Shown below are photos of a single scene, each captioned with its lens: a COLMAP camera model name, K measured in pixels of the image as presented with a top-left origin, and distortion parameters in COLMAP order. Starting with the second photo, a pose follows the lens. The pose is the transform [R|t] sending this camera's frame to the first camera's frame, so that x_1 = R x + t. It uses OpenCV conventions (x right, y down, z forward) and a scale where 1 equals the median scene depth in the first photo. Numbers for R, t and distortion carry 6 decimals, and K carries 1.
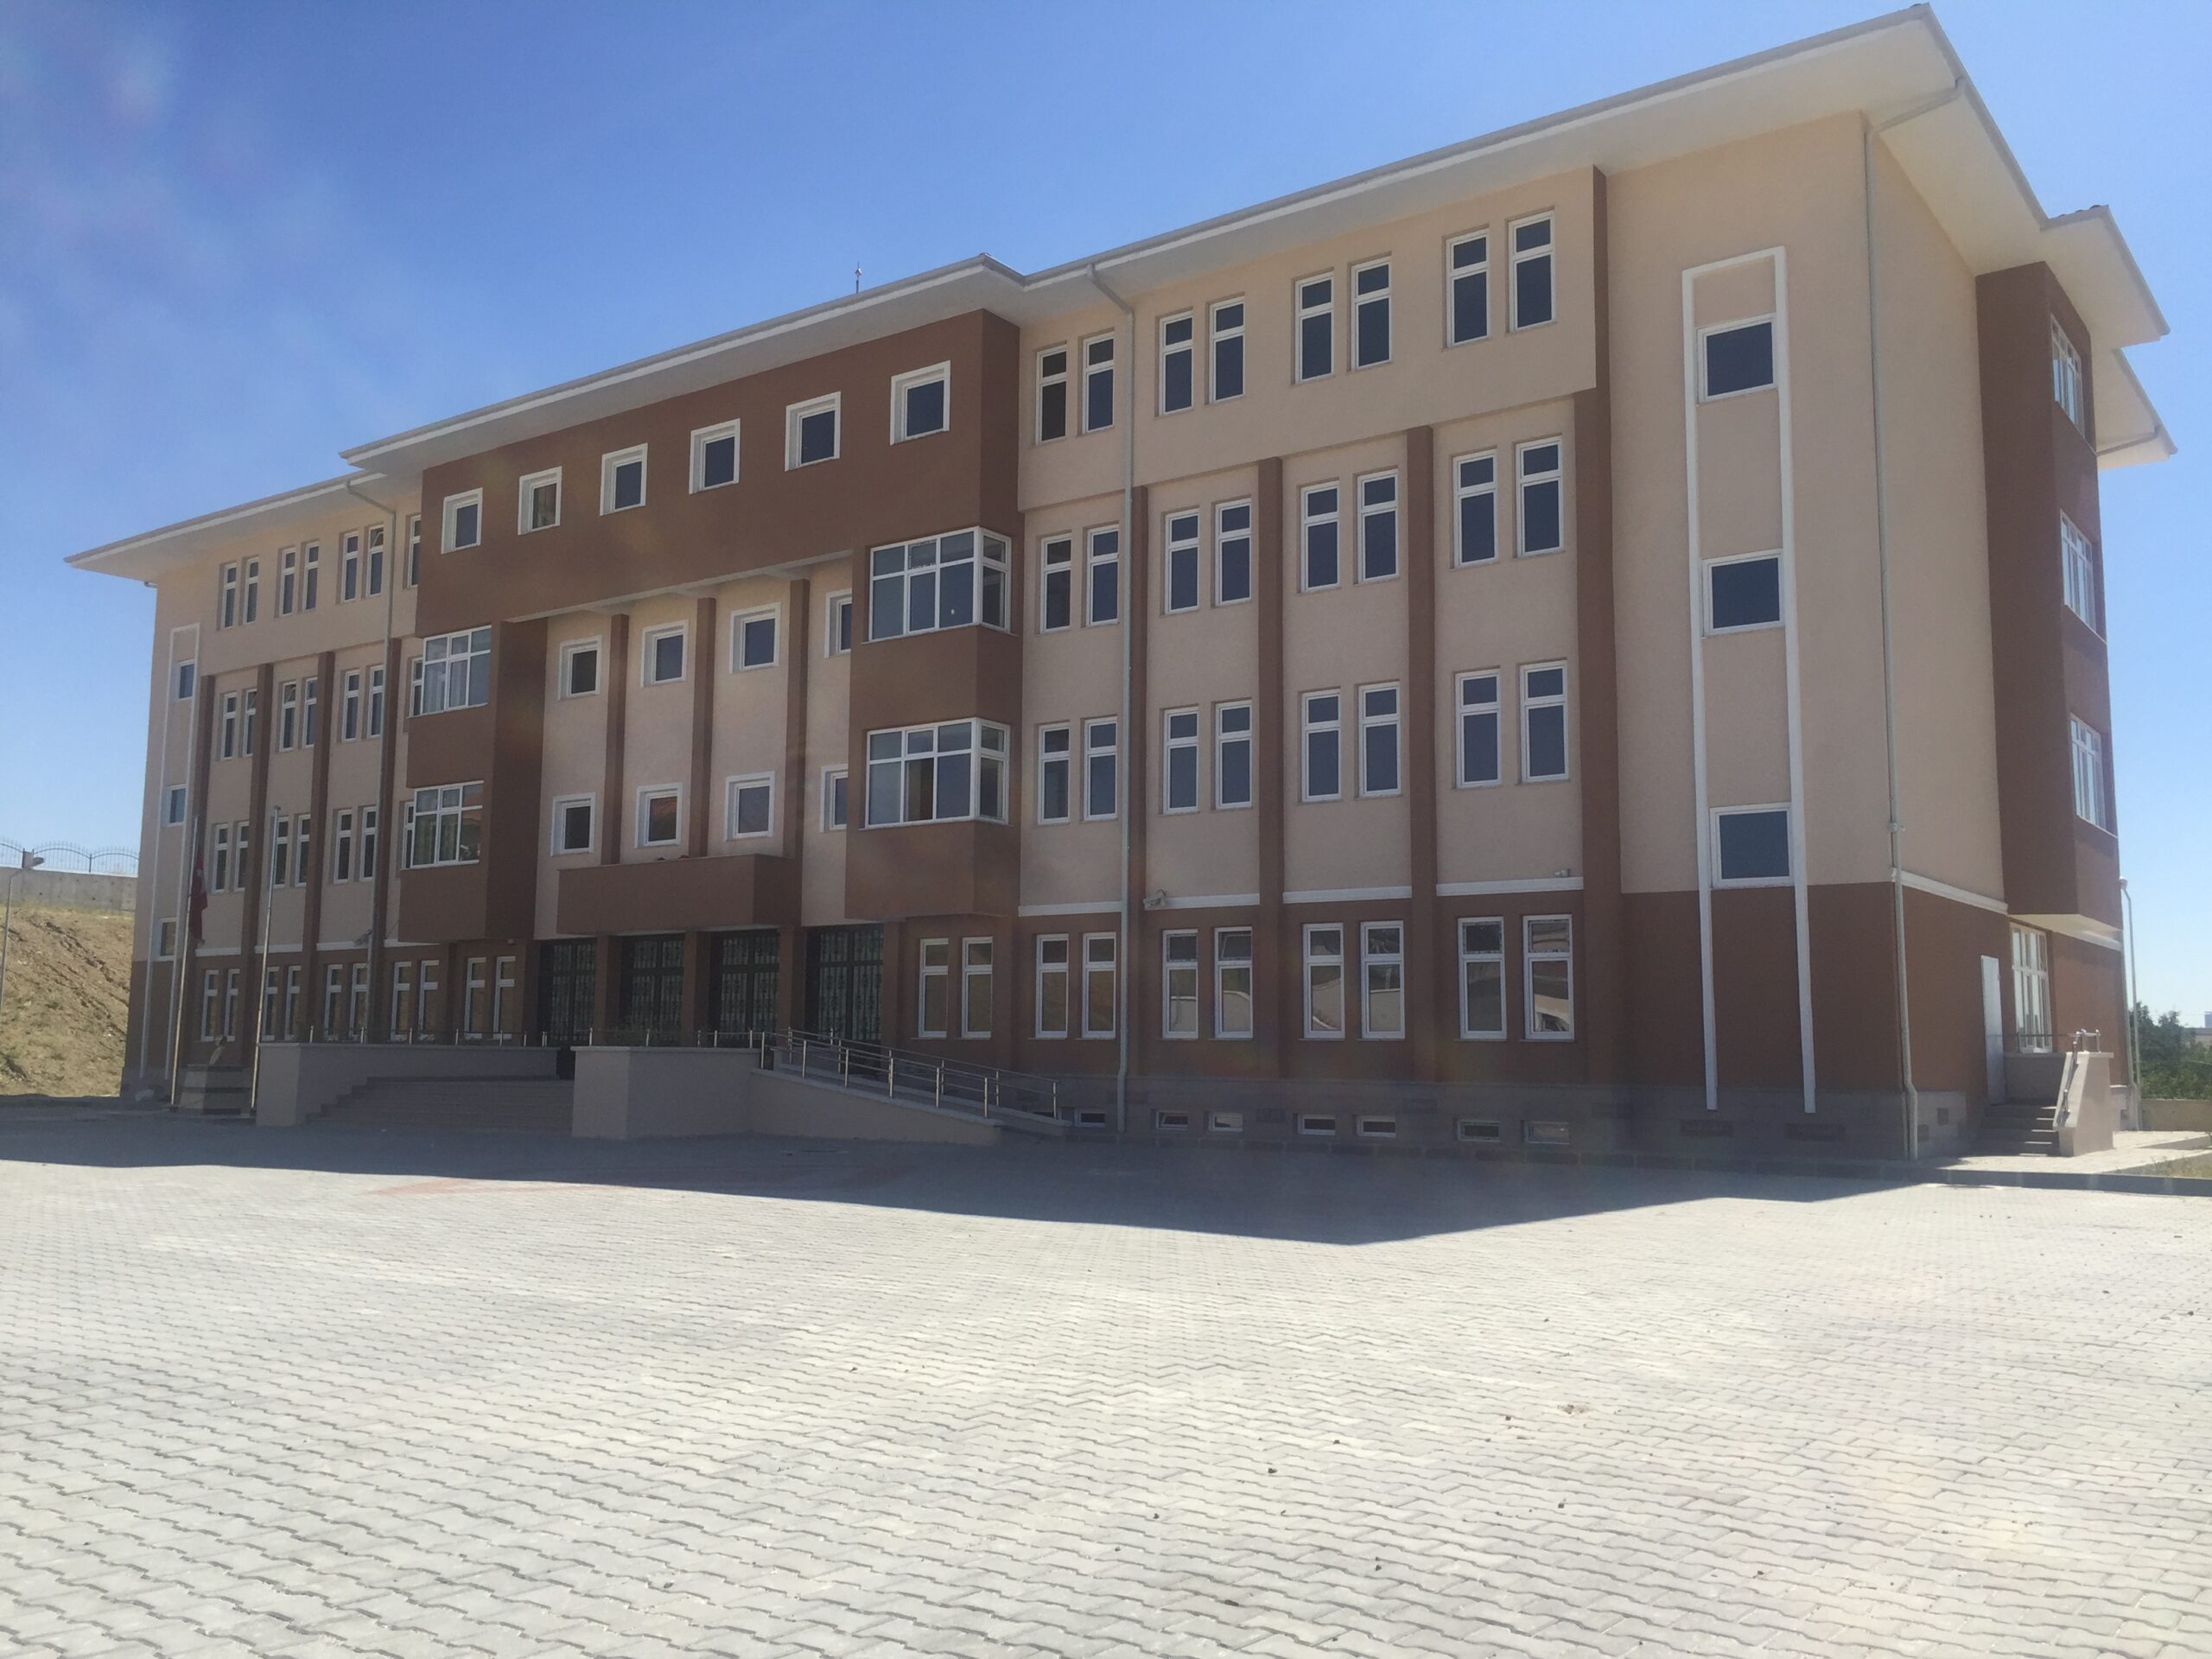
lens RADIAL K [[1916.2, 0, 1106.0], [0, 1916.2, 829.5], [0, 0, 1]] dist [0.095075, -0.129372]
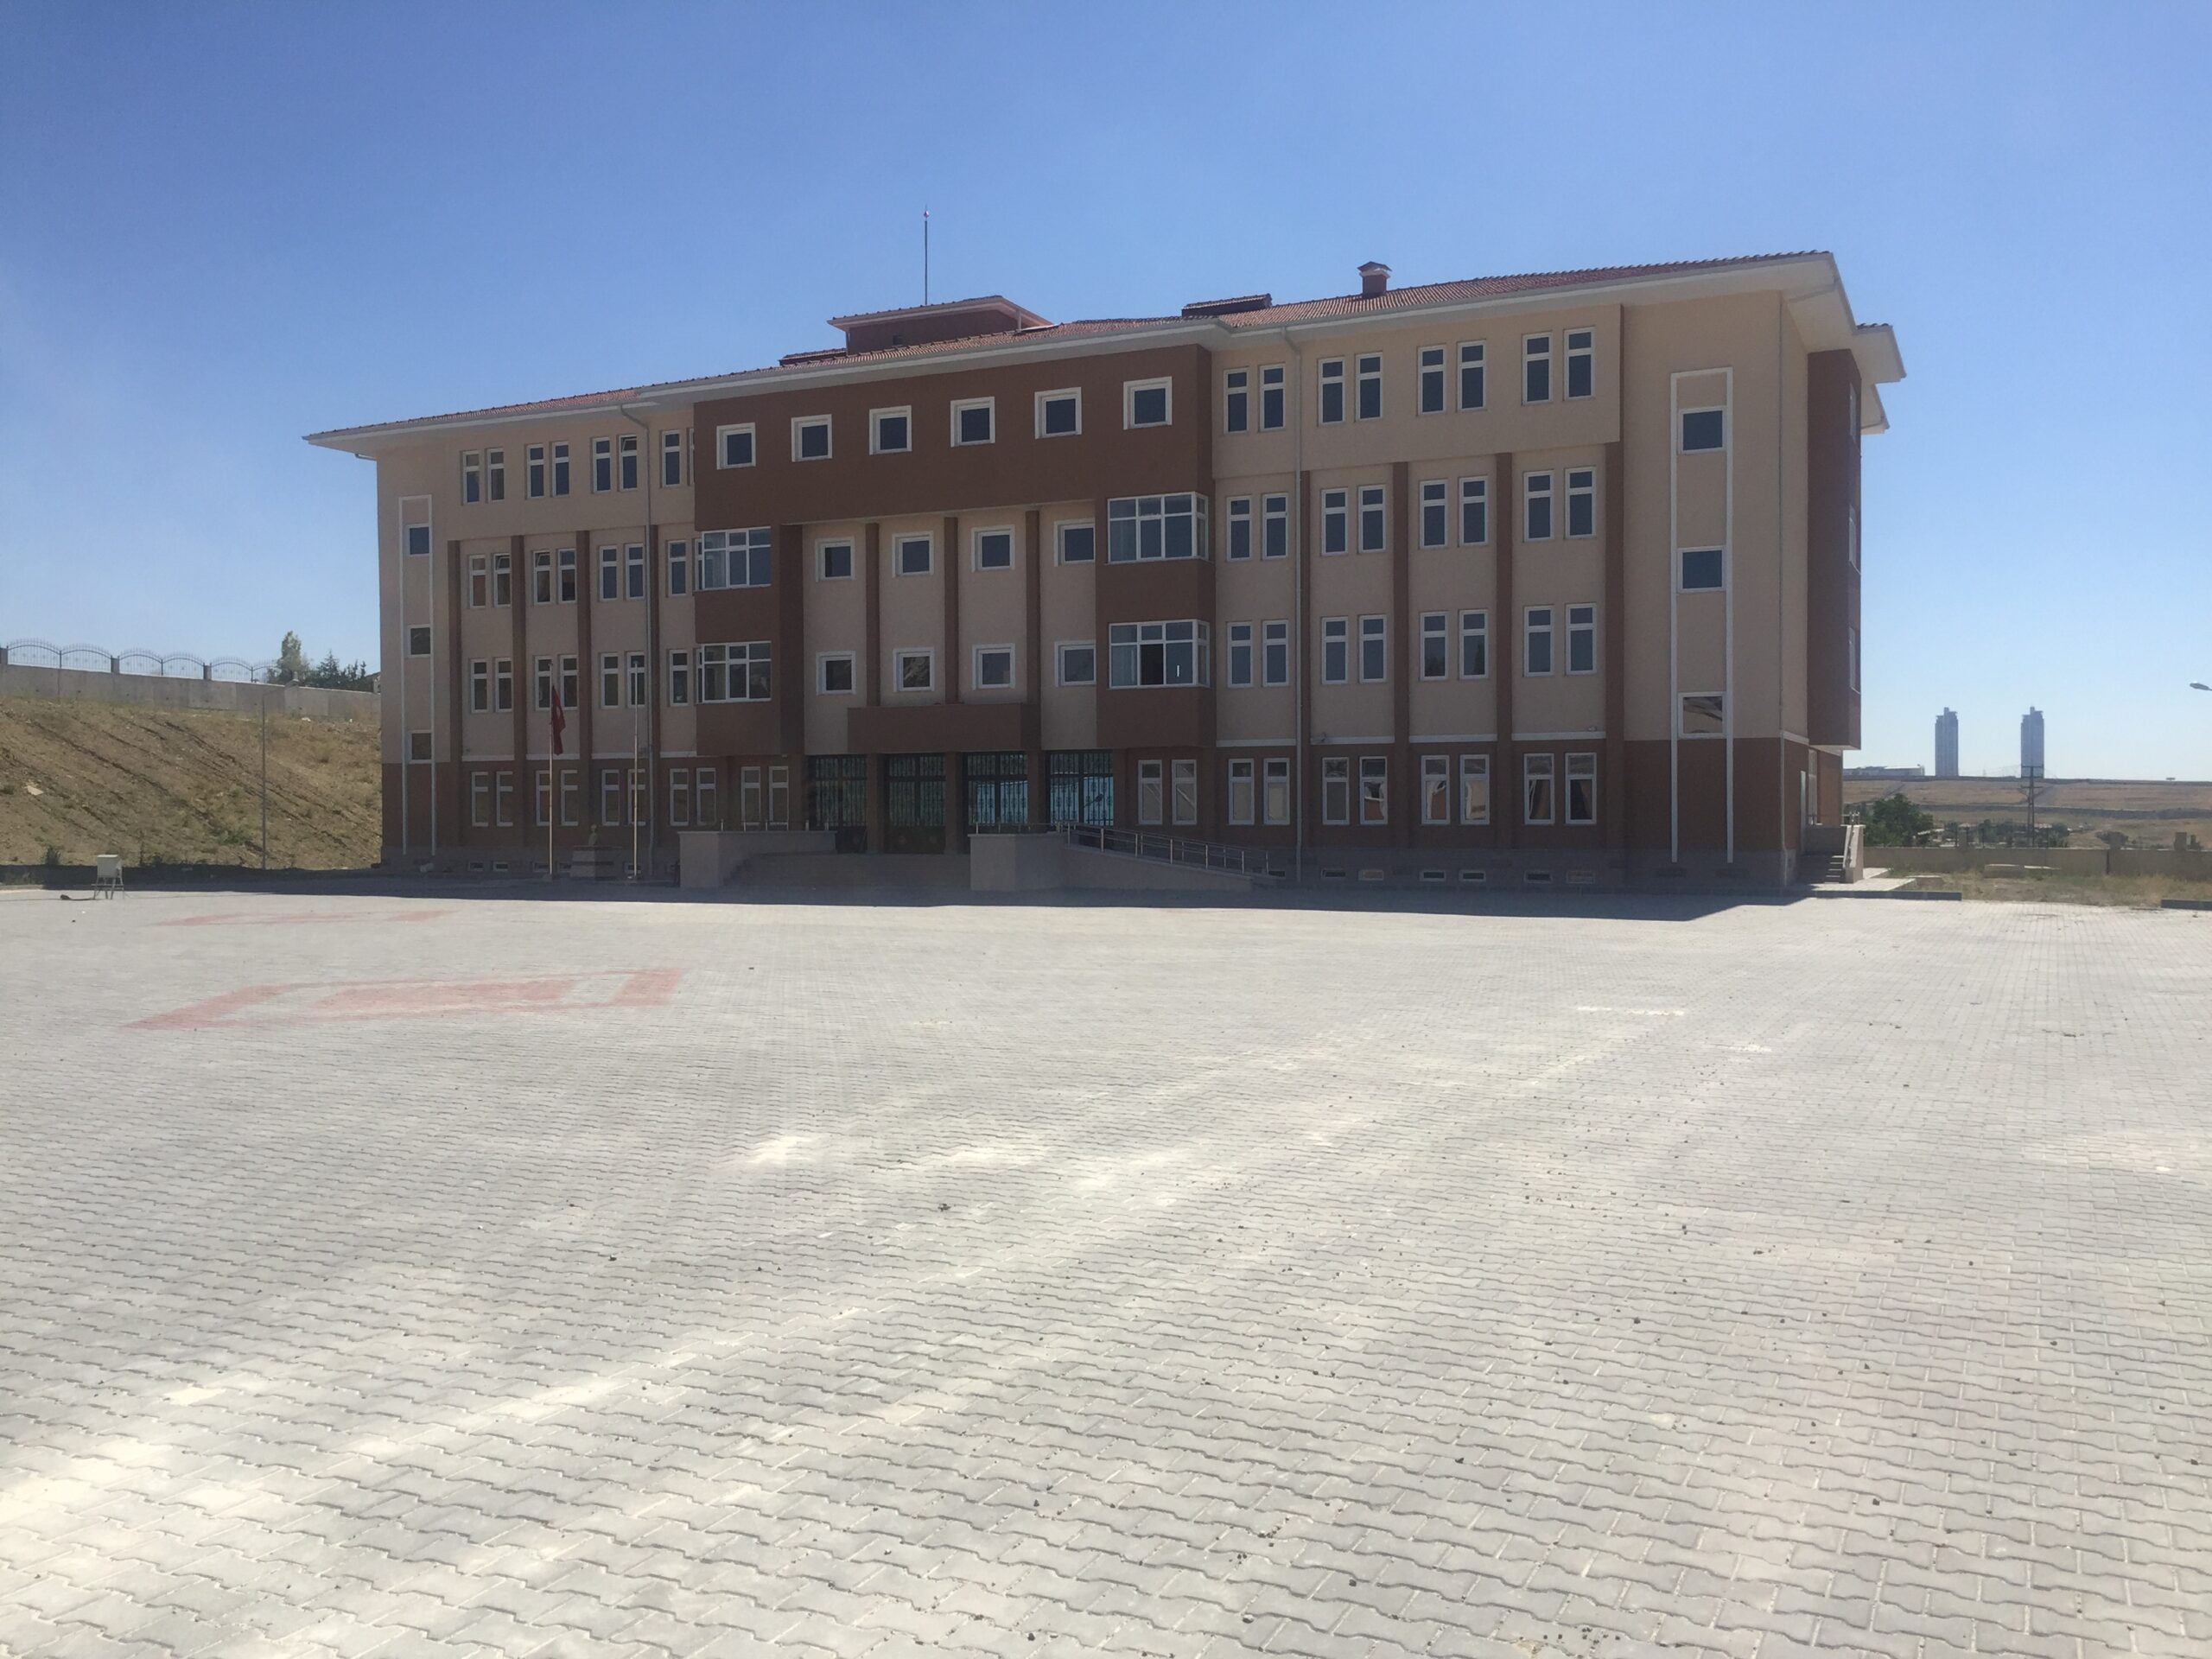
lens RADIAL K [[1916.2, 0, 1106.0], [0, 1916.2, 829.5], [0, 0, 1]] dist [0.095075, -0.129372]
pose [[0.982043, -0.014014, 0.188137, -0.434998], [-0.010092, 0.991907, 0.126565, -0.085842], [-0.188388, -0.126191, 0.973954, -0.516673]]
